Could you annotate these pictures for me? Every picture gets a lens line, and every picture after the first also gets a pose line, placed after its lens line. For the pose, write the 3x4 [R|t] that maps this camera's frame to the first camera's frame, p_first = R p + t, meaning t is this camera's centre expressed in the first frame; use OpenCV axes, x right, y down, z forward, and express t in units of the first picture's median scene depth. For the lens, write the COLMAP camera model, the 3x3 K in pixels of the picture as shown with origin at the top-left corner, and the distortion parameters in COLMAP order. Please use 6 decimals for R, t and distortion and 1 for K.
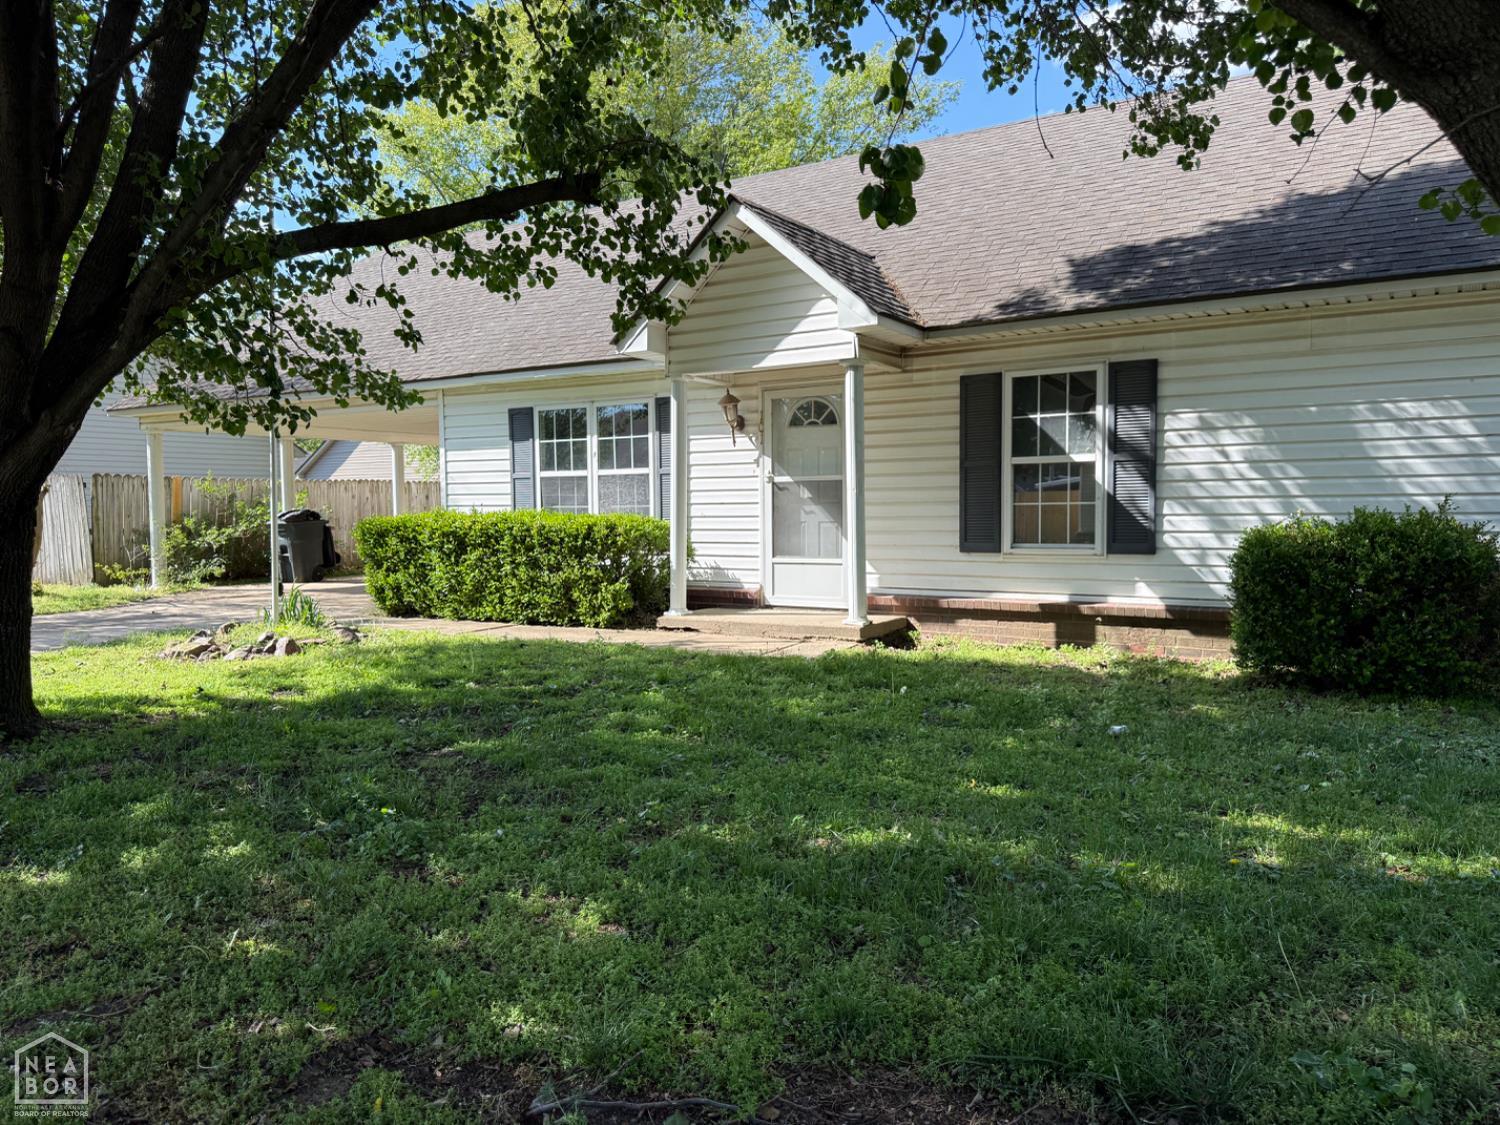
lens RADIAL K [[1066.5, 0, 750.0], [0, 1066.5, 562.5], [0, 0, 1]] dist [0.066177, -0.088390]
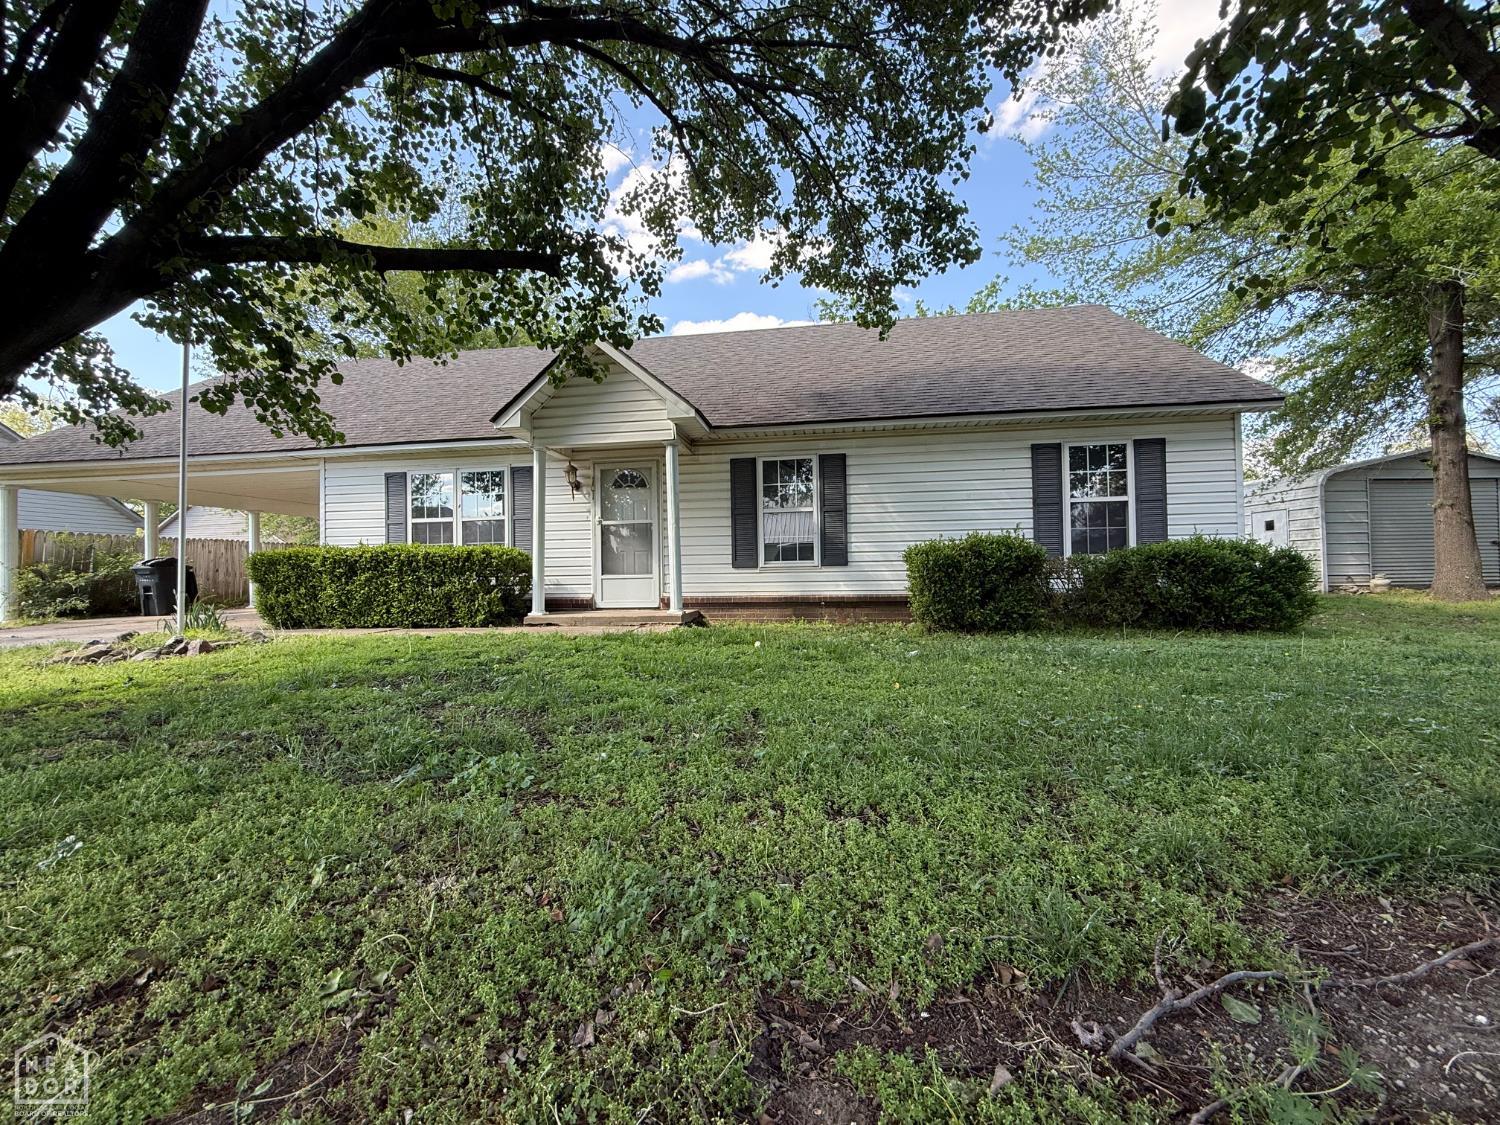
lens RADIAL K [[606.4, 0, 750.0], [0, 606.4, 562.5], [0, 0, 1]] dist [-0.010269, 0.000556]
pose [[0.914702, 0.001742, 0.404126, -0.131455], [0.027875, 0.997337, -0.067392, 0.040338], [-0.403168, 0.072909, 0.912217, 0.148706]]
